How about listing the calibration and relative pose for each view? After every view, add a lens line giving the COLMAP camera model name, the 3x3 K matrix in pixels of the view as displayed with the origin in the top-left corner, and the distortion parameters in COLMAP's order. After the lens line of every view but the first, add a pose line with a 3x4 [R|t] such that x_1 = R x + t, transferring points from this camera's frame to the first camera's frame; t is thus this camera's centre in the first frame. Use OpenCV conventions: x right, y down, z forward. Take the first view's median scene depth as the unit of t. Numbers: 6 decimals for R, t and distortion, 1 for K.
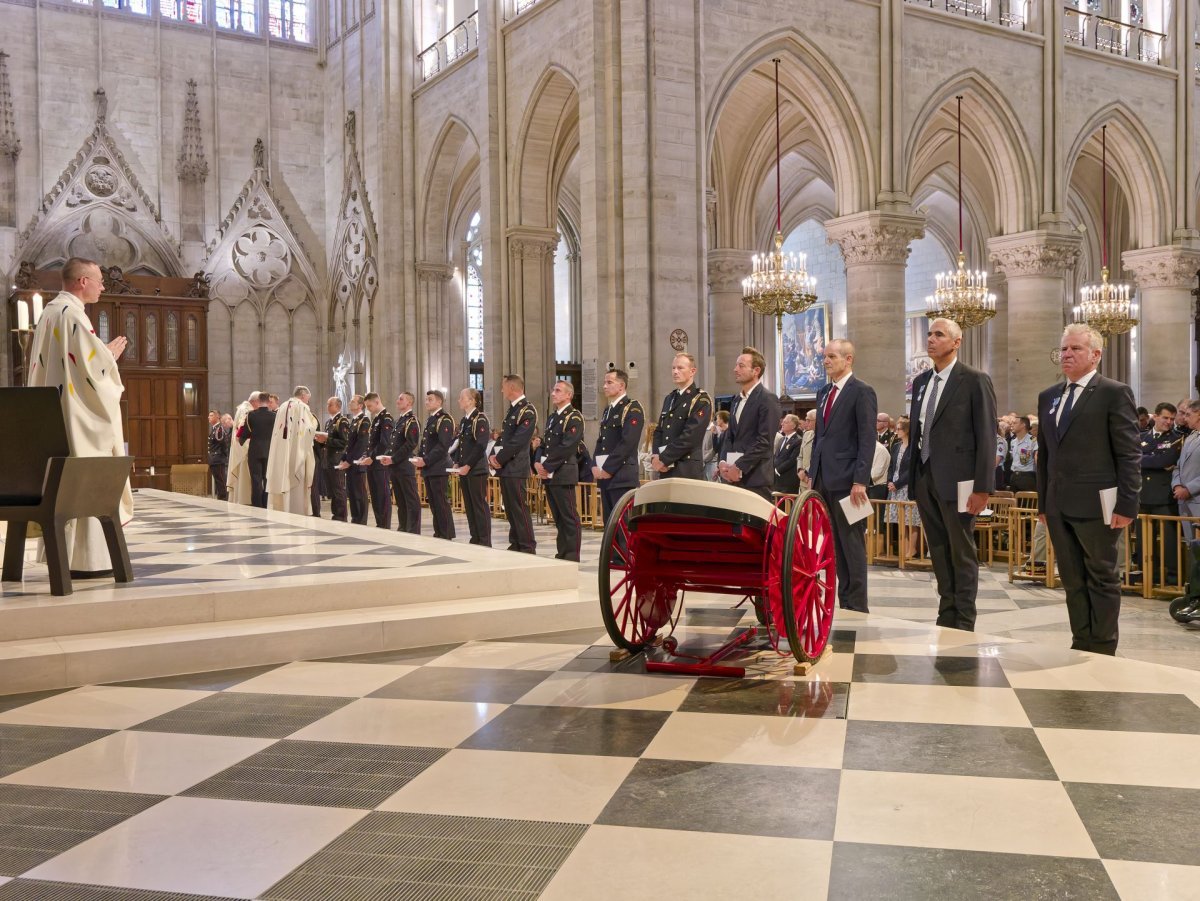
lens RADIAL K [[1149.5, 0, 600.0], [0, 1149.5, 450.5], [0, 0, 1]] dist [-0.006287, -0.008790]
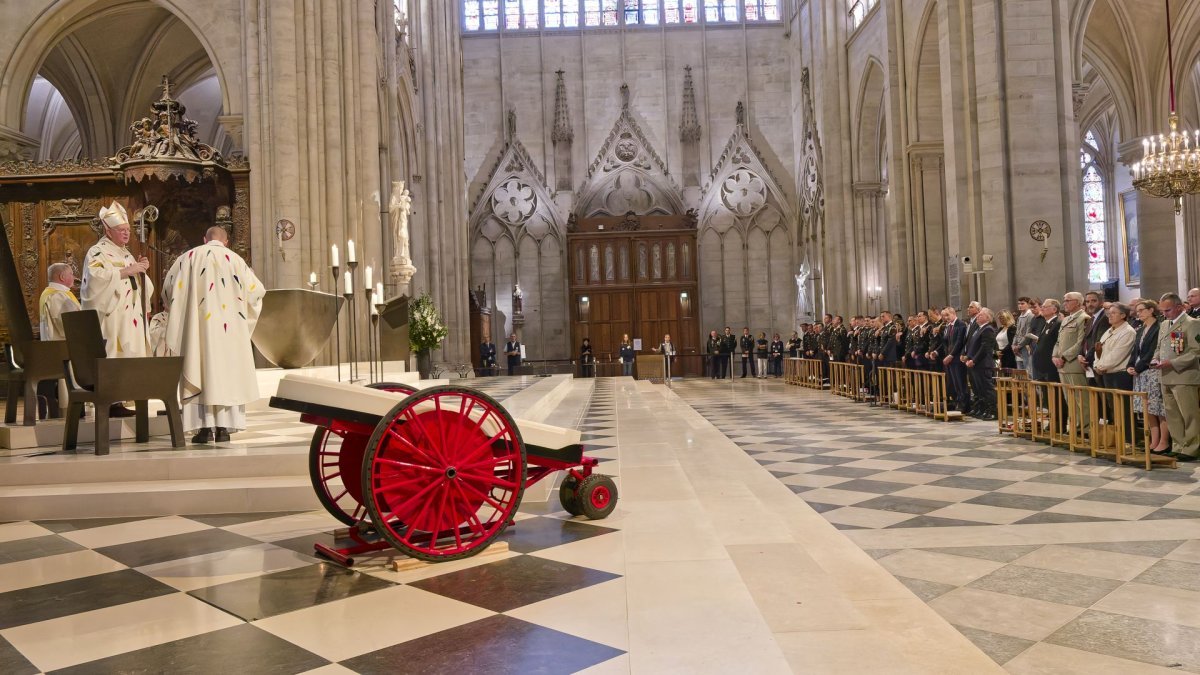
lens RADIAL K [[902.7, 0, 597.5], [0, 902.7, 324.2], [0, 0, 1]] dist [0.003723, -0.008656]
pose [[0.844437, -0.028897, -0.534875, 0.121989], [0.018875, 0.999529, -0.024202, 0.000522], [0.535322, 0.010342, 0.844585, 0.068456]]
